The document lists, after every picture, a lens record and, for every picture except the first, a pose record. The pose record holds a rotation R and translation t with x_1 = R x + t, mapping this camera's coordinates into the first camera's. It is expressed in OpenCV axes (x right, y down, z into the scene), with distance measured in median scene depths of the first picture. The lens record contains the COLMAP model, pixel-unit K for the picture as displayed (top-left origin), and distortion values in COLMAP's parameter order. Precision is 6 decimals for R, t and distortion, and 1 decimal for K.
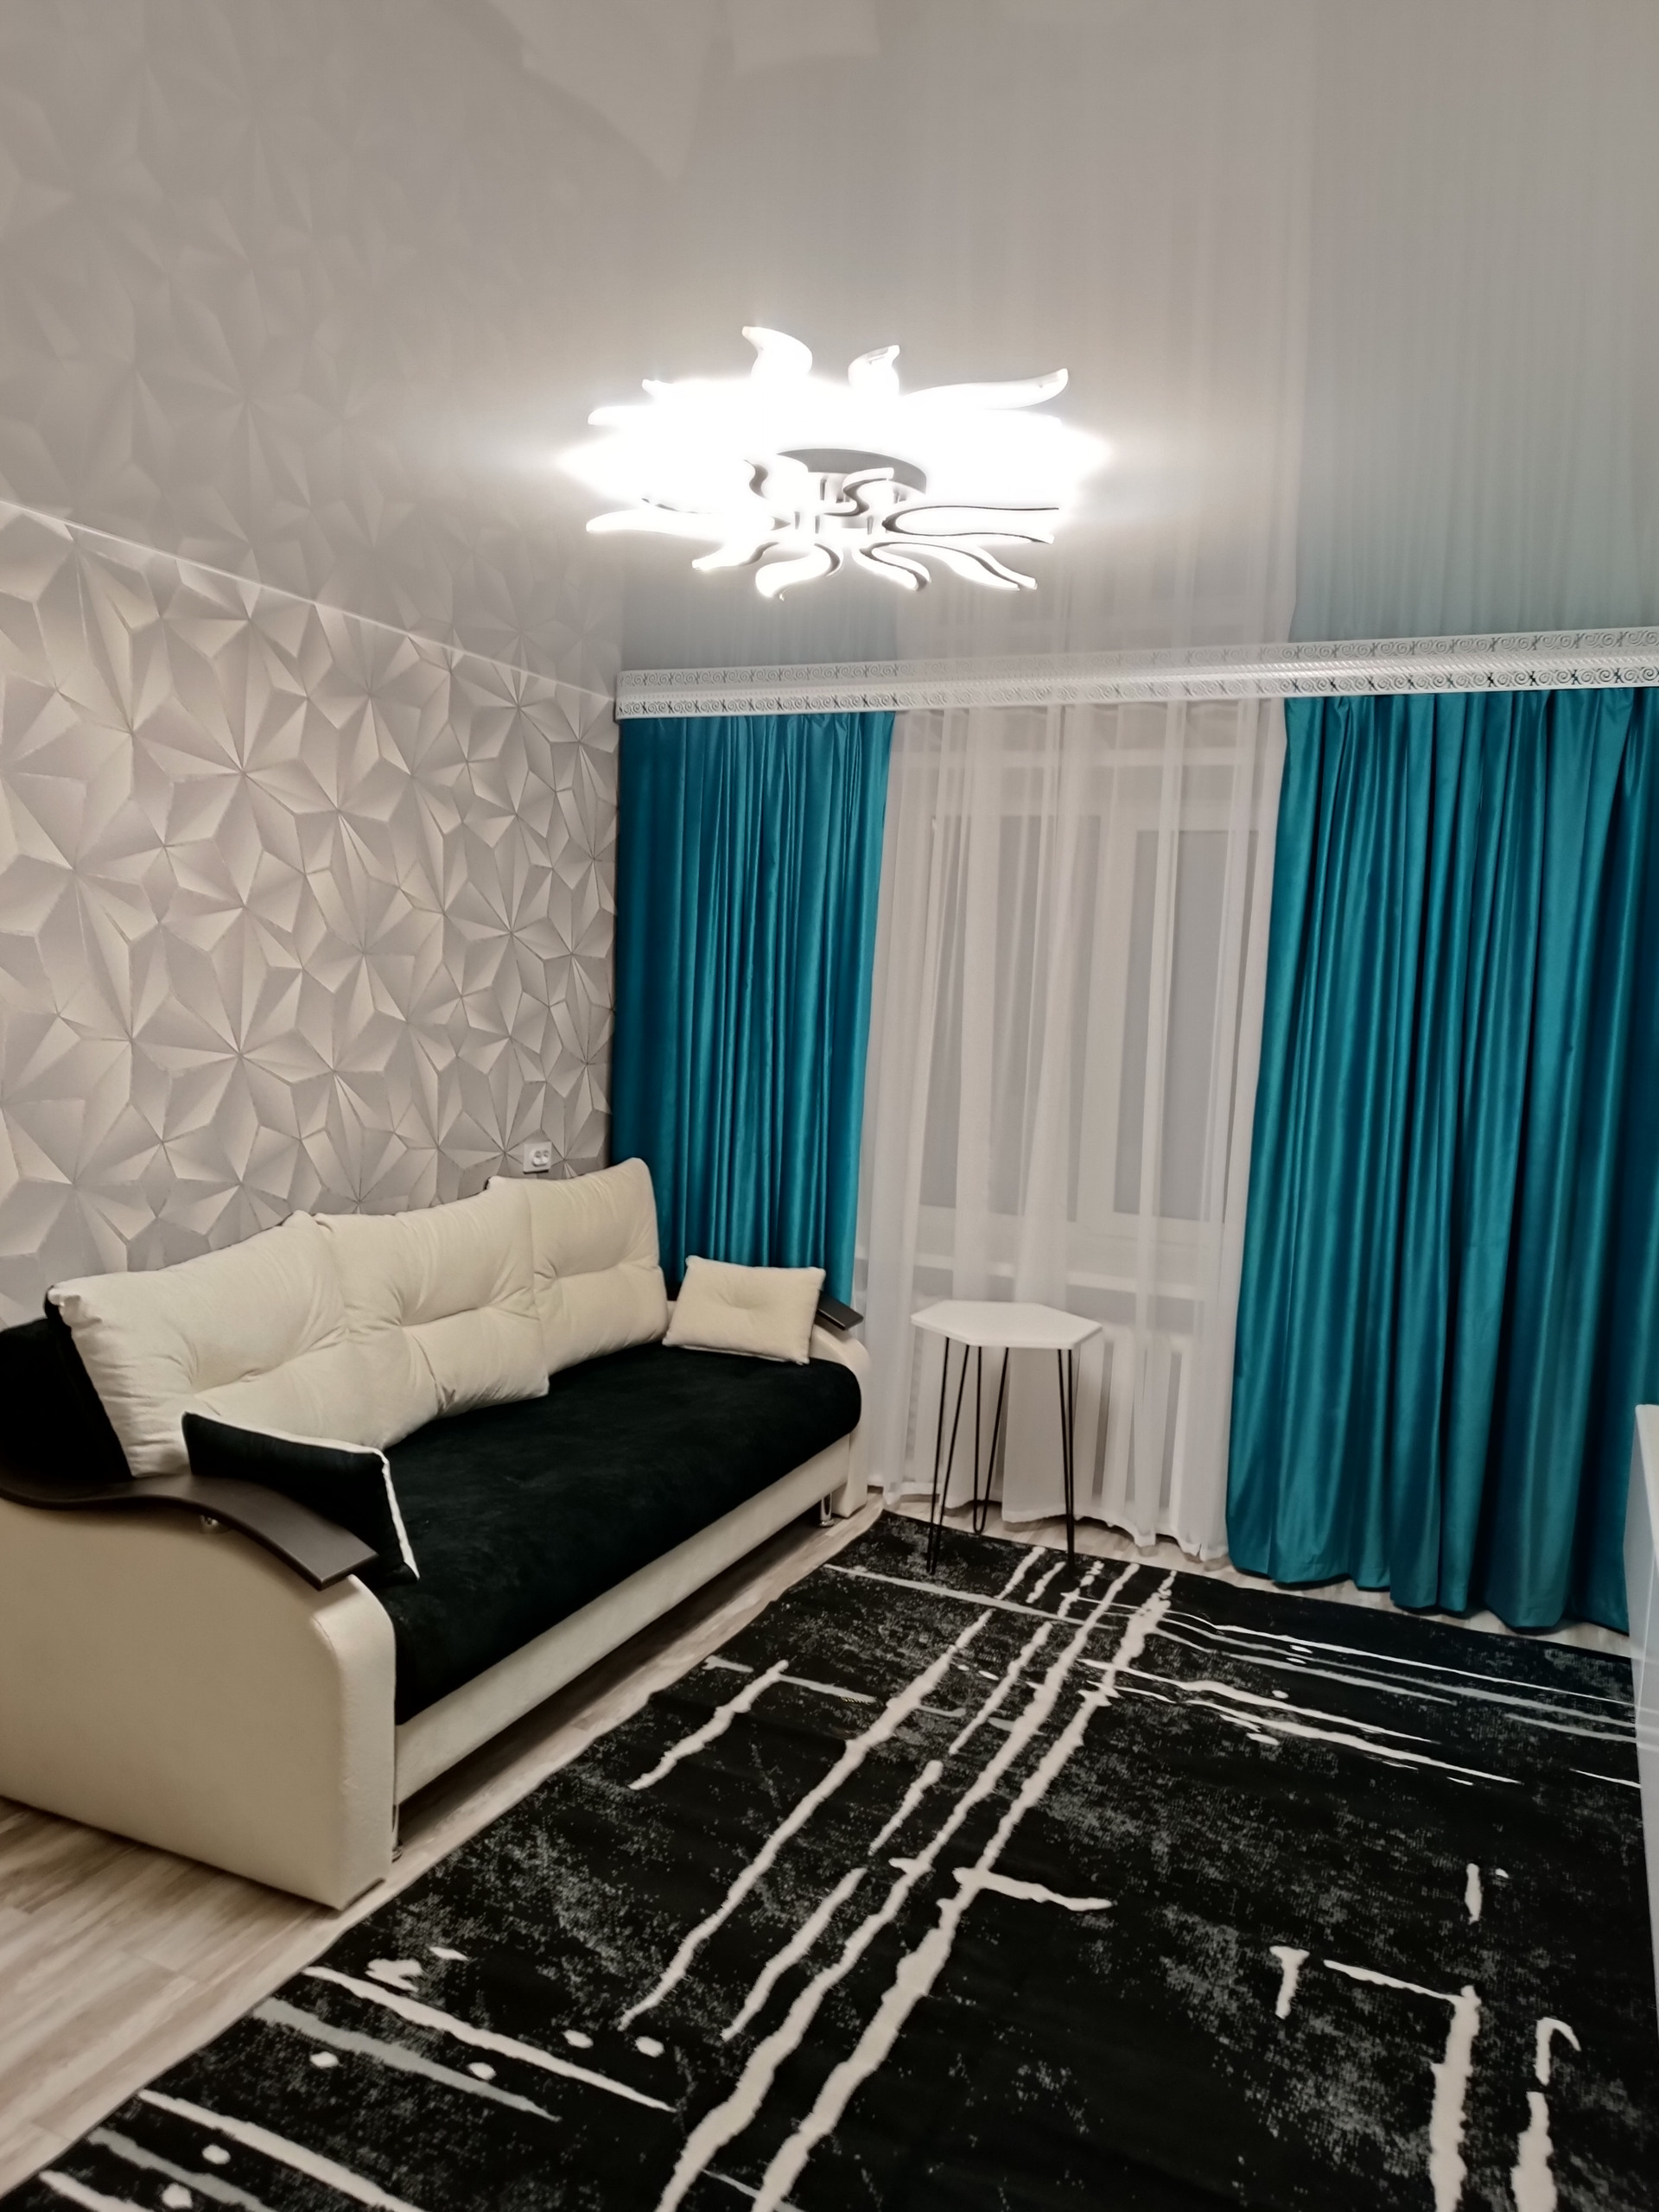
lens RADIAL K [[1625.3, 0, 824.6], [0, 1625.3, 1118.9], [0, 0, 1]] dist [0.003092, 0.001007]
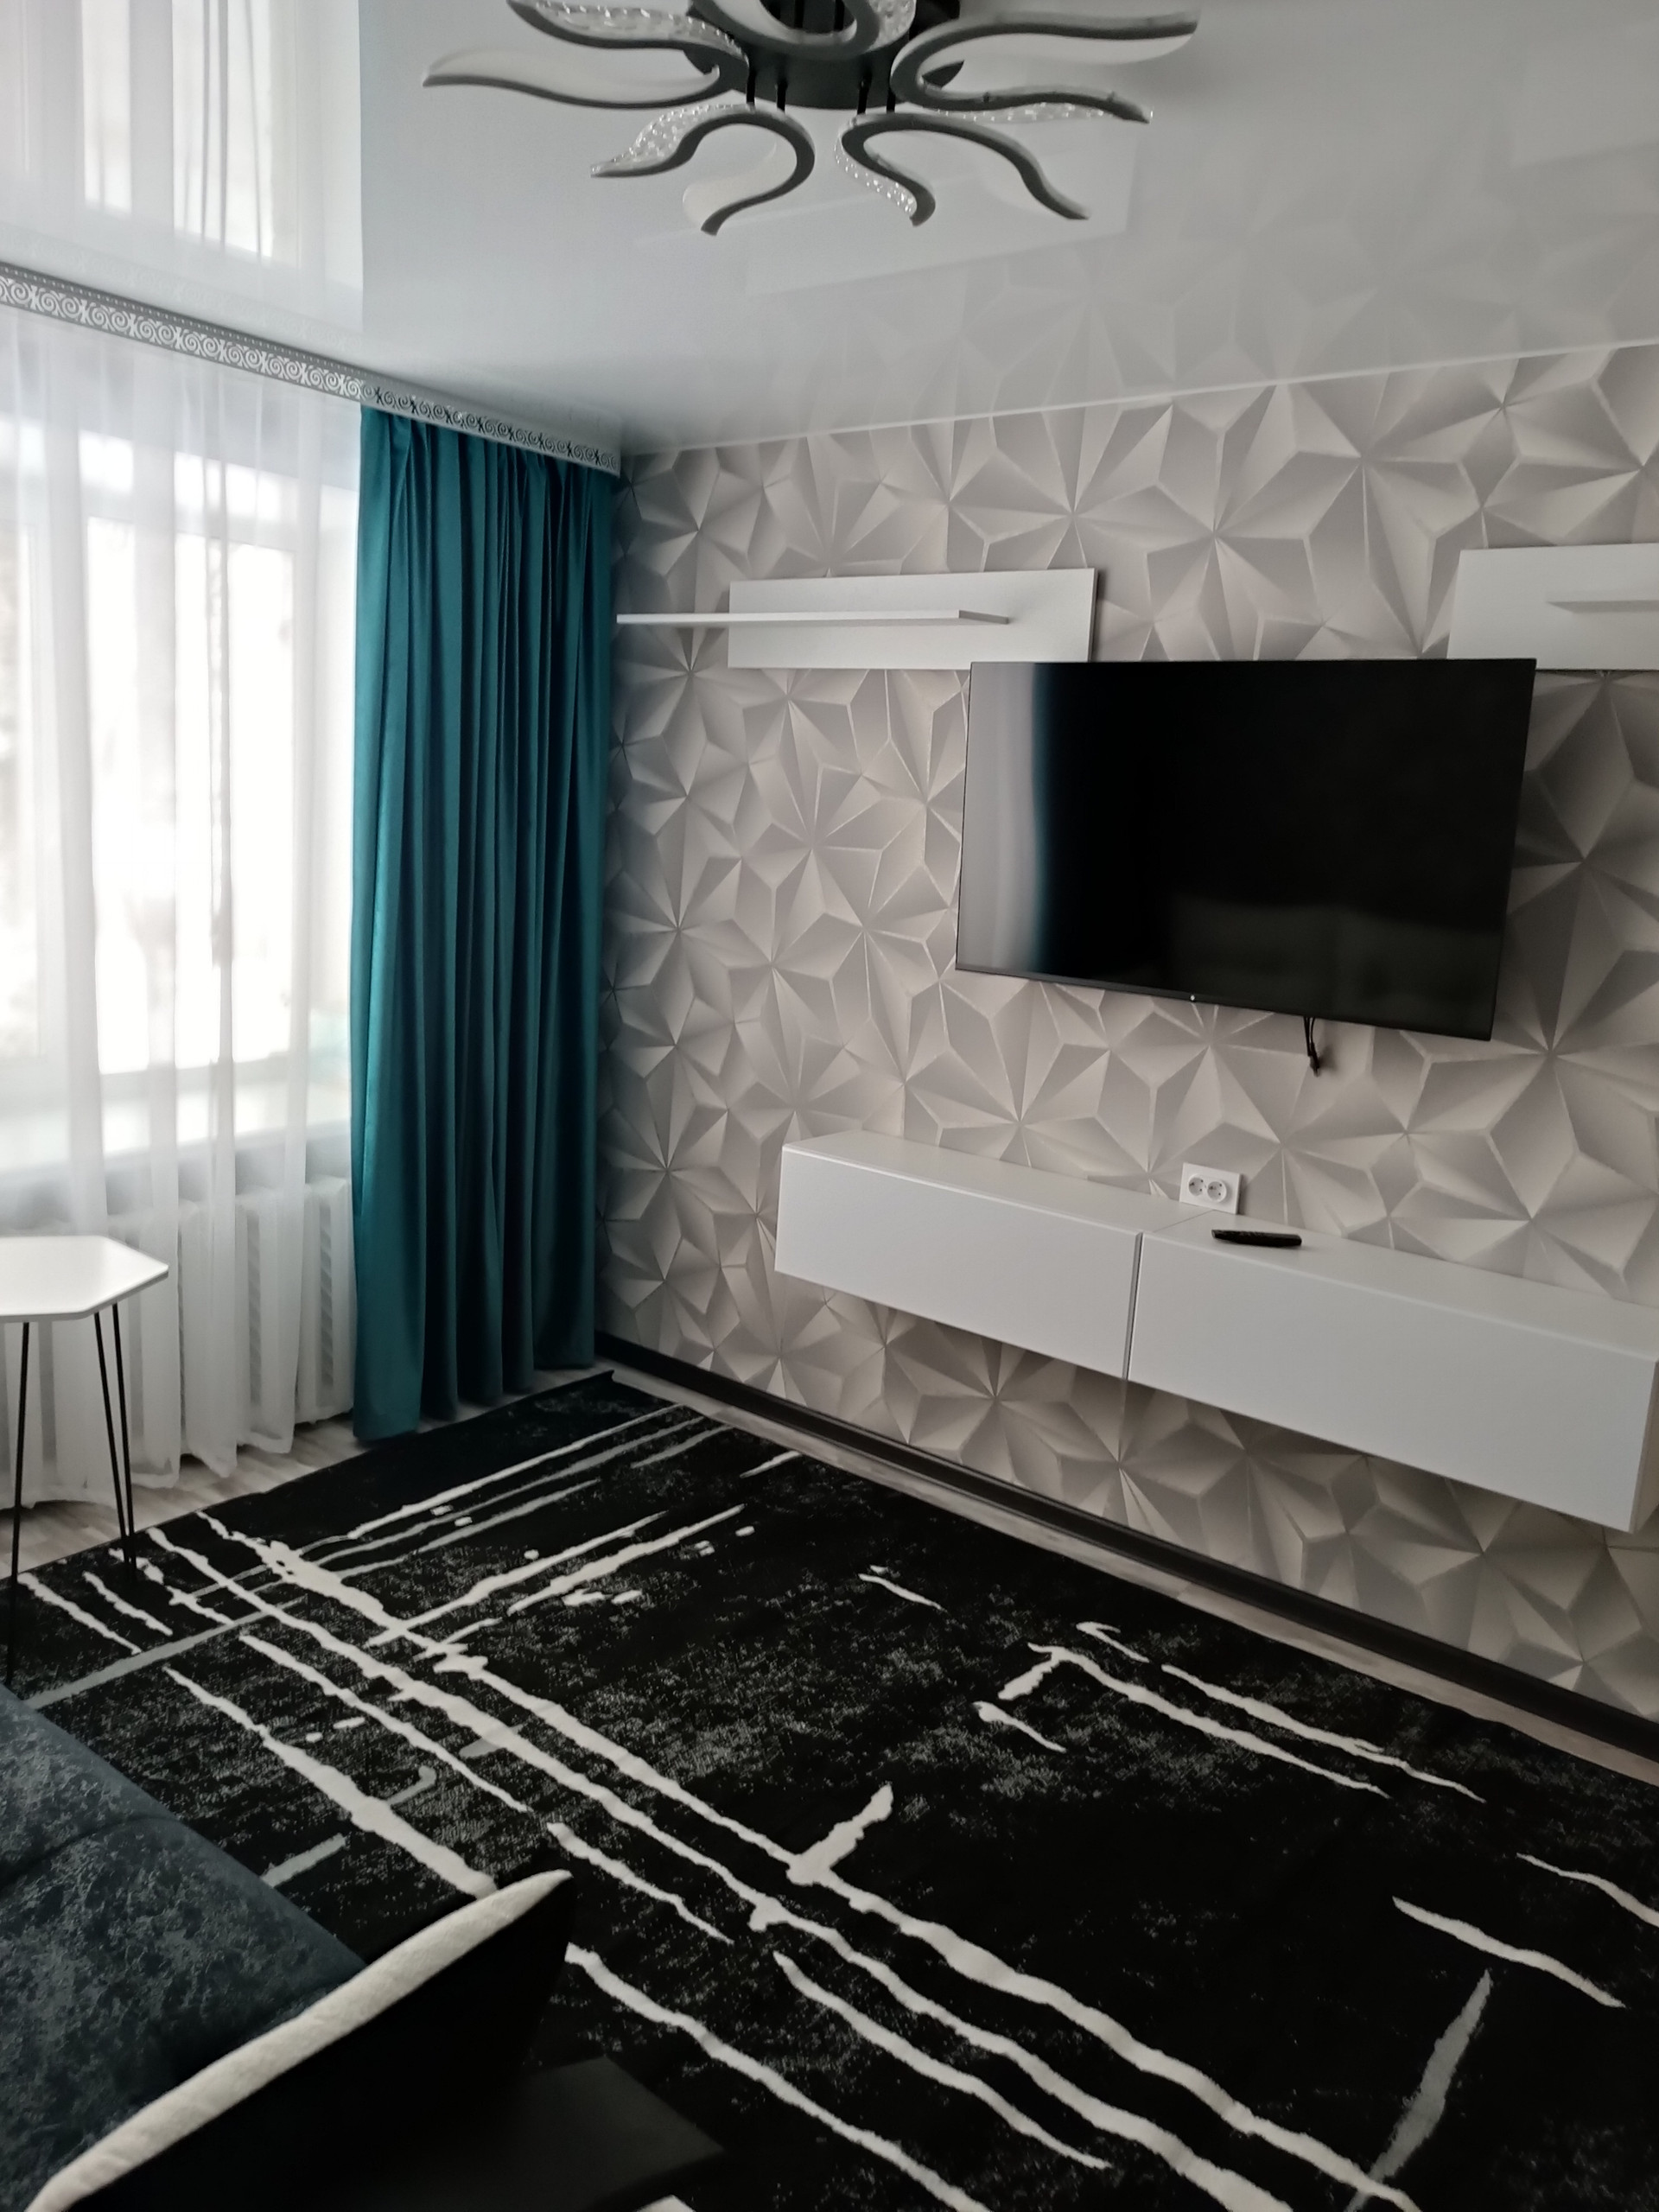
lens RADIAL K [[1582.2, 0, 840.4], [0, 1582.2, 1092.6], [0, 0, 1]] dist [0.009510, -0.002205]
pose [[0.243631, -0.211510, 0.946524, -0.477041], [0.037065, 0.977248, 0.208835, -0.085492], [-0.969159, -0.015796, 0.245928, 0.612345]]
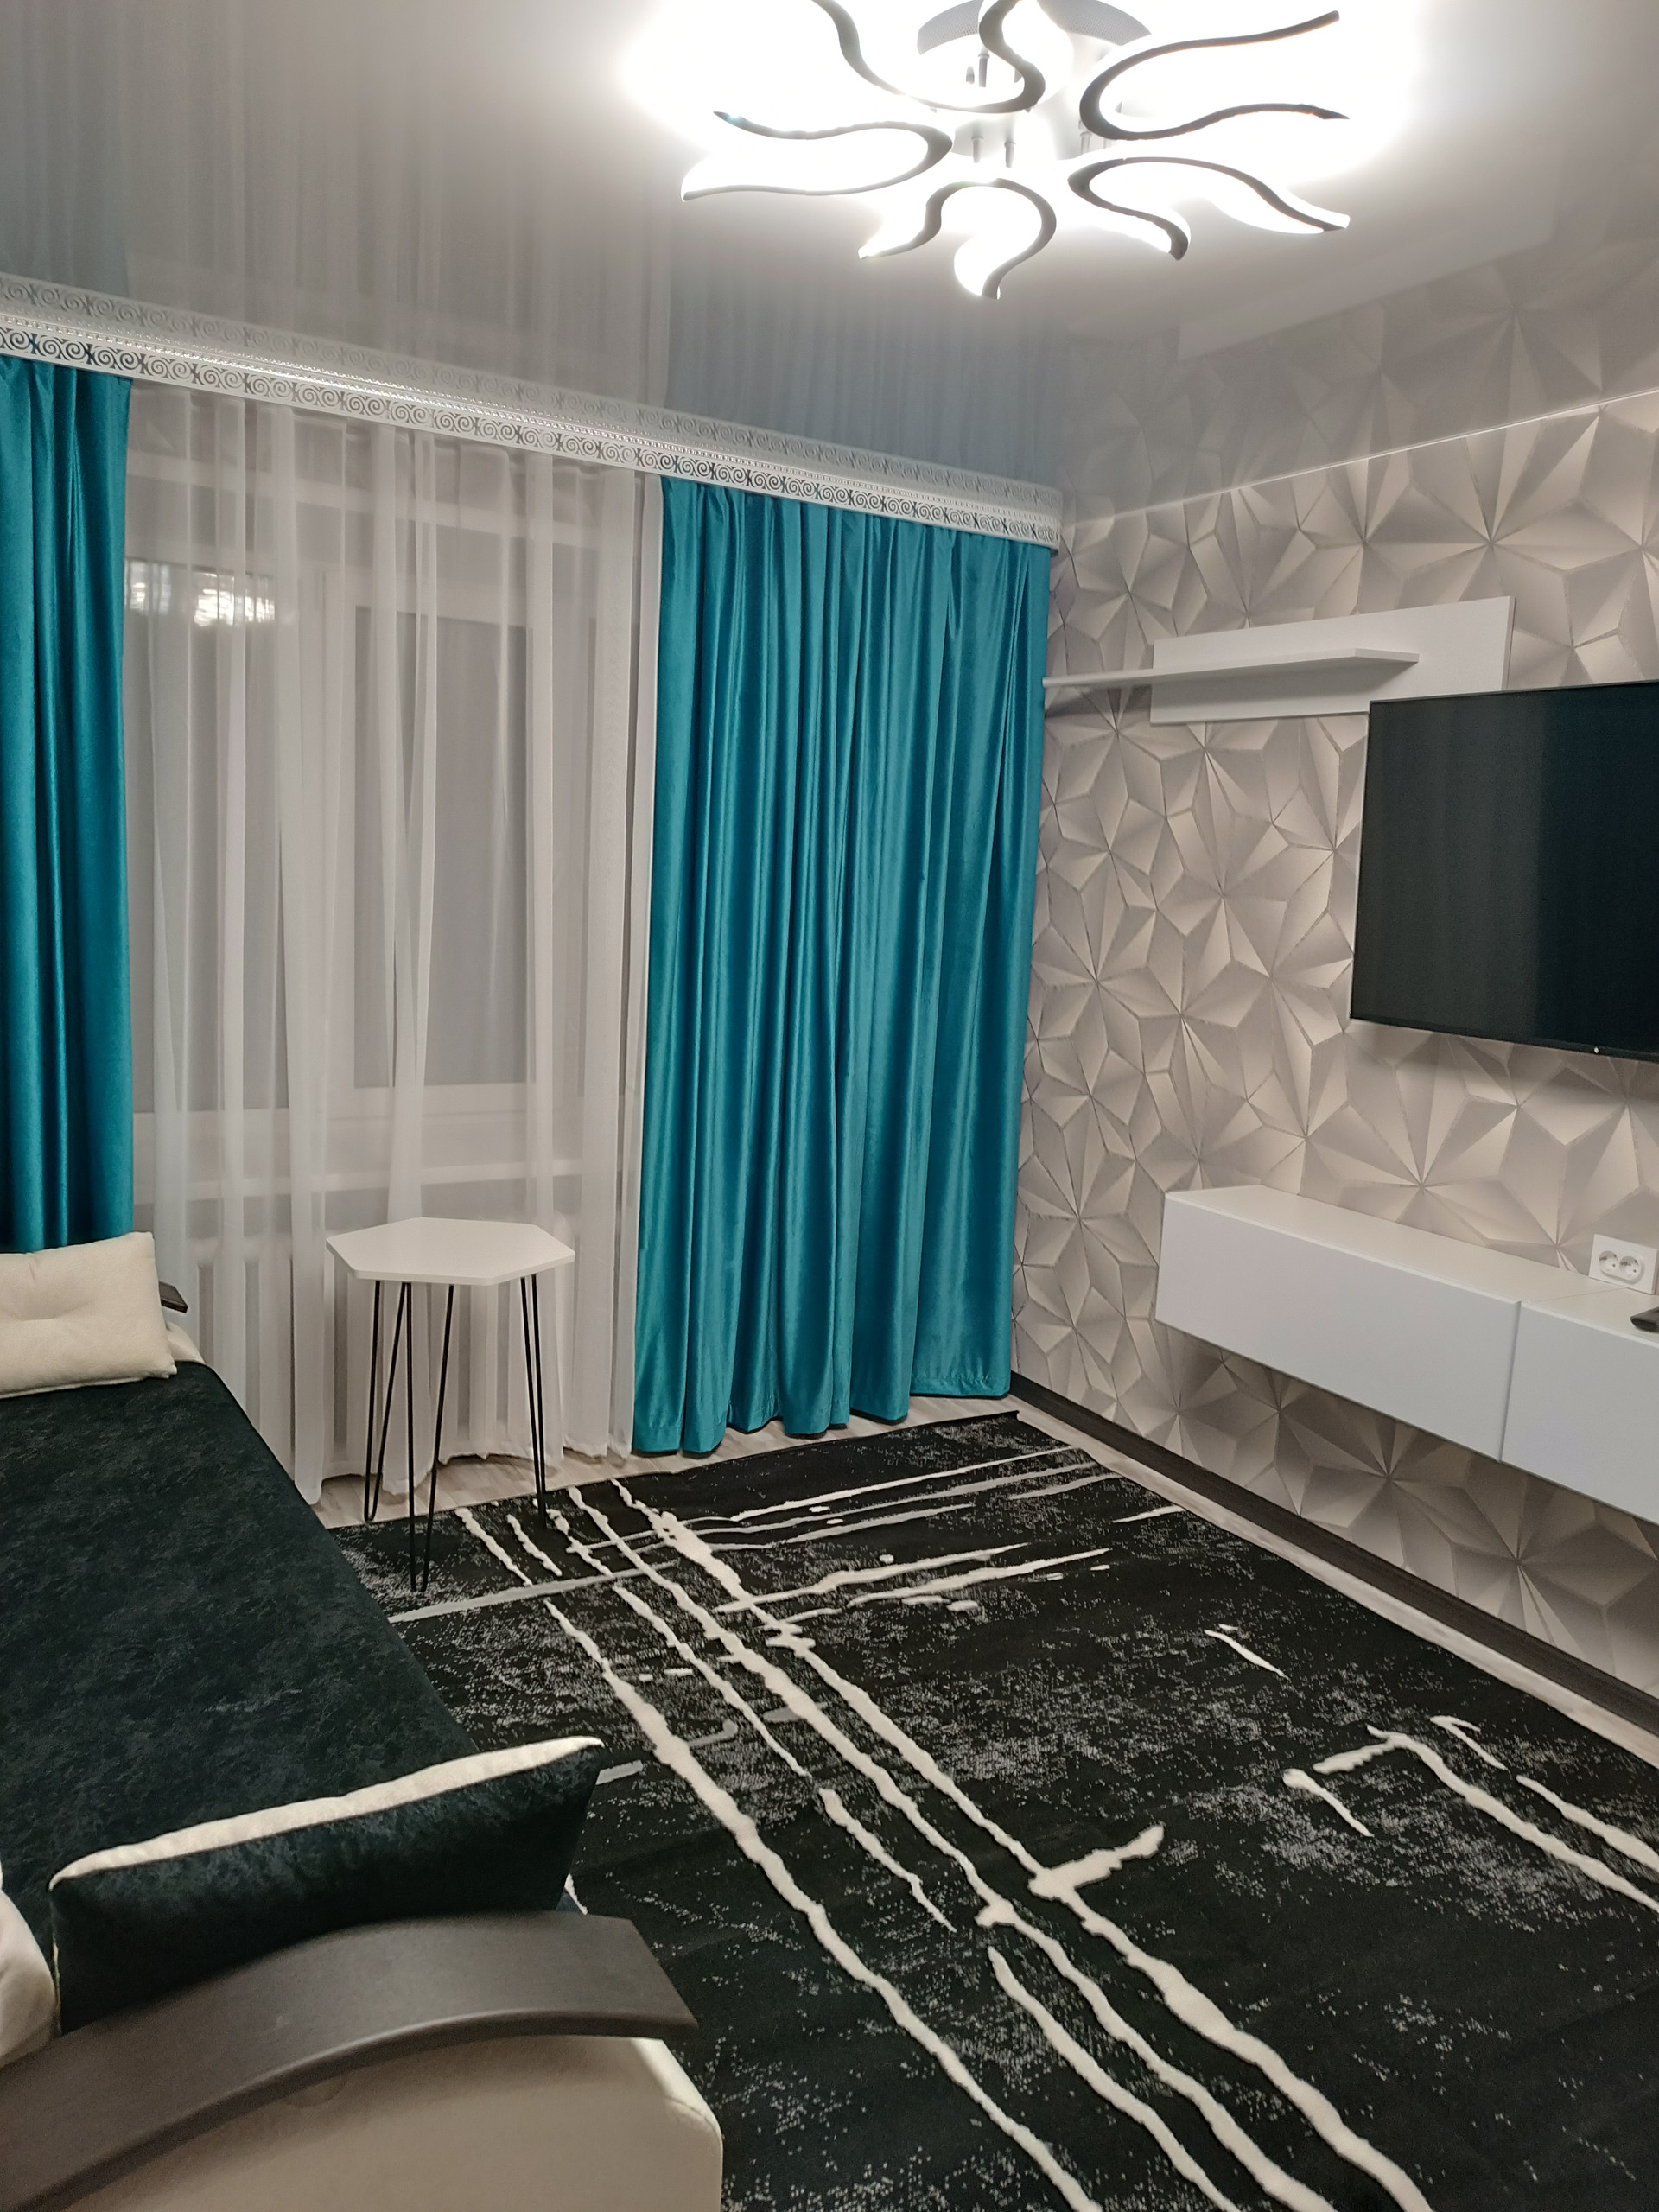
lens RADIAL K [[1580.1, 0, 863.6], [0, 1580.1, 1101.4], [0, 0, 1]] dist [0.014331, -0.002745]
pose [[0.564769, -0.143286, 0.812715, -0.457096], [0.047085, 0.988802, 0.141611, -0.050540], [-0.823905, -0.041711, 0.565191, 0.489801]]
